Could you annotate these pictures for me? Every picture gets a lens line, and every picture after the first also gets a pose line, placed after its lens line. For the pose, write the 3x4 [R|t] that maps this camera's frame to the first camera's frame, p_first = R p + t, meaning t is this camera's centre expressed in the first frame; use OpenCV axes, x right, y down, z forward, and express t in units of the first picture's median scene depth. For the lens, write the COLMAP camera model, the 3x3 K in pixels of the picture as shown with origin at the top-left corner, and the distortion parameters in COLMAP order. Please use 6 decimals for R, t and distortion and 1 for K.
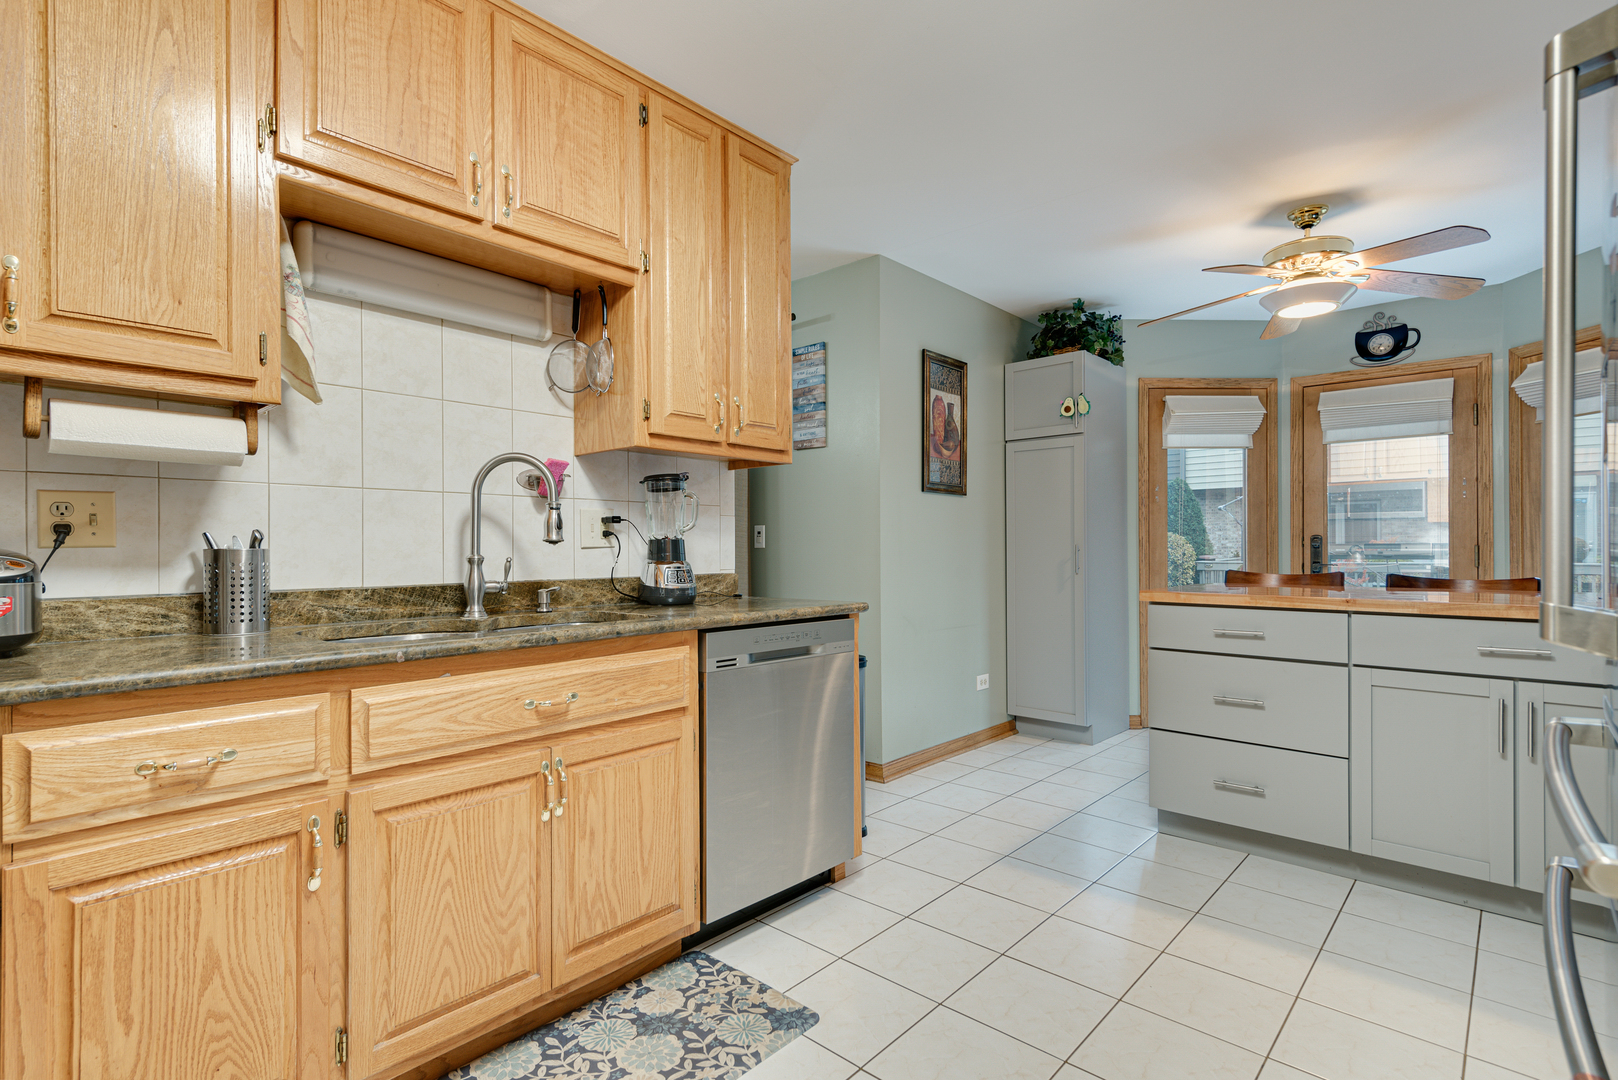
lens RADIAL K [[760.6, 0, 820.5], [0, 760.6, 548.3], [0, 0, 1]] dist [-0.000331, 0.000234]
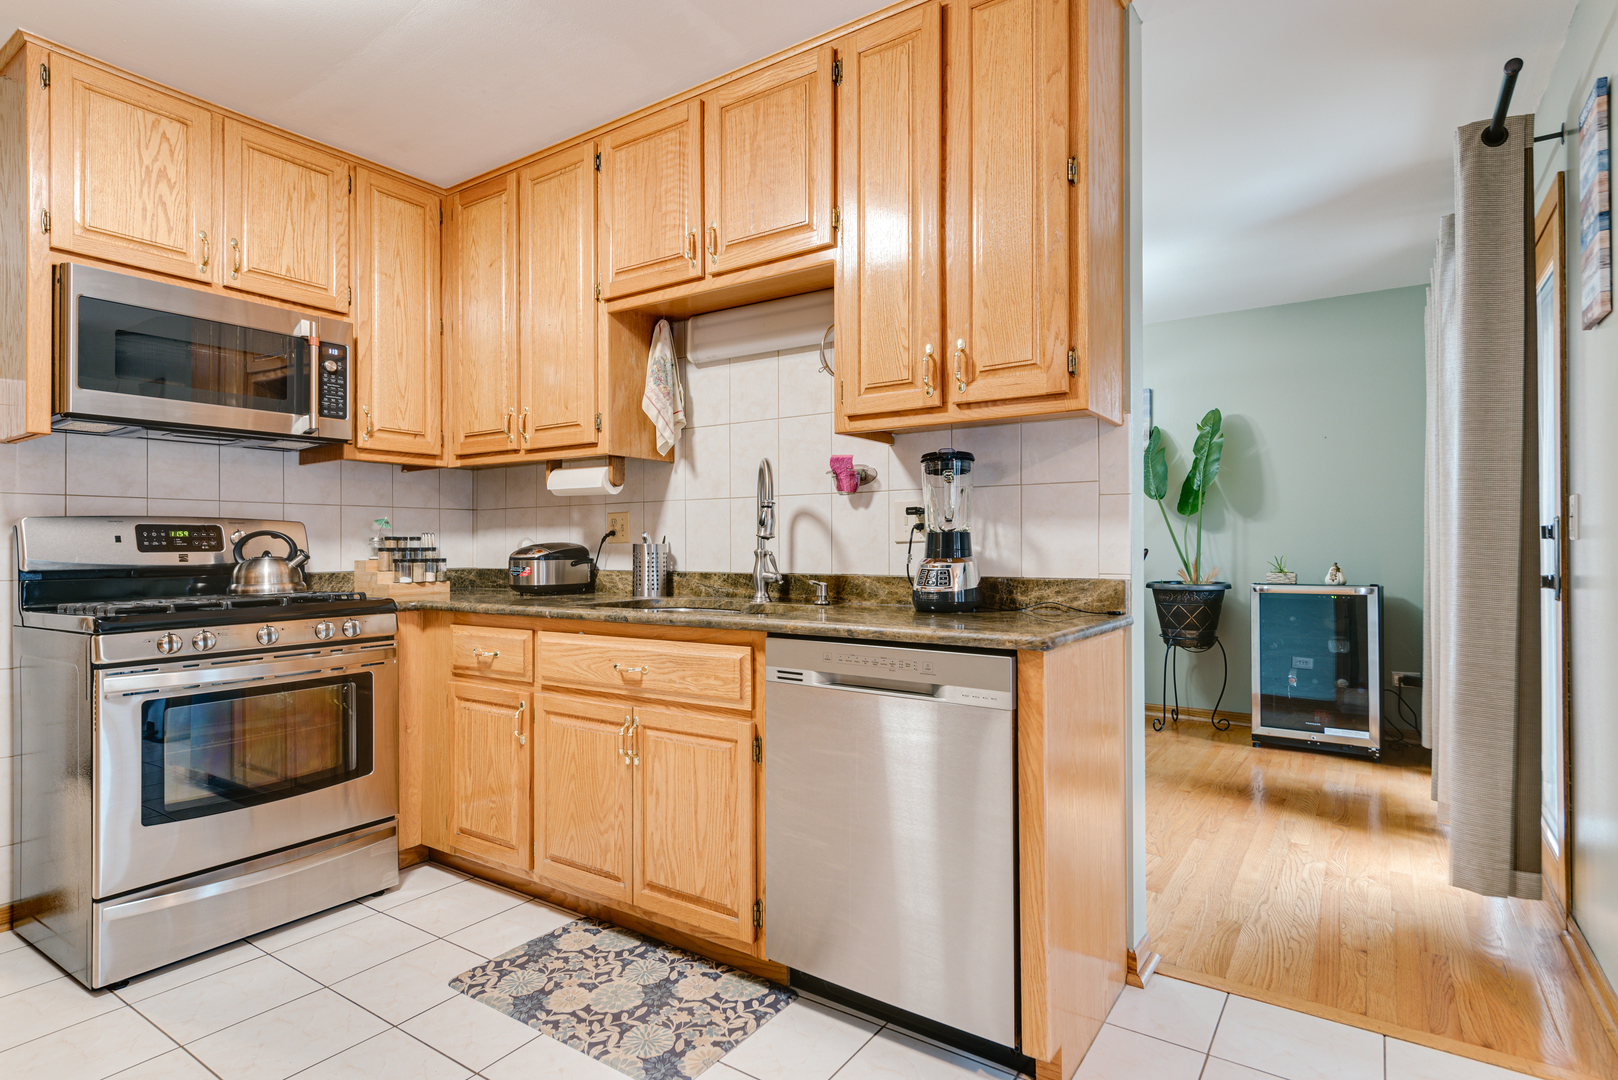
lens RADIAL K [[846.9, 0, 817.0], [0, 846.9, 538.4], [0, 0, 1]] dist [0.004097, -0.001890]
pose [[0.132763, -0.003105, -0.991143, 0.942411], [0.003942, 0.999989, -0.002604, -0.004152], [0.991140, -0.003561, 0.132774, 1.011369]]
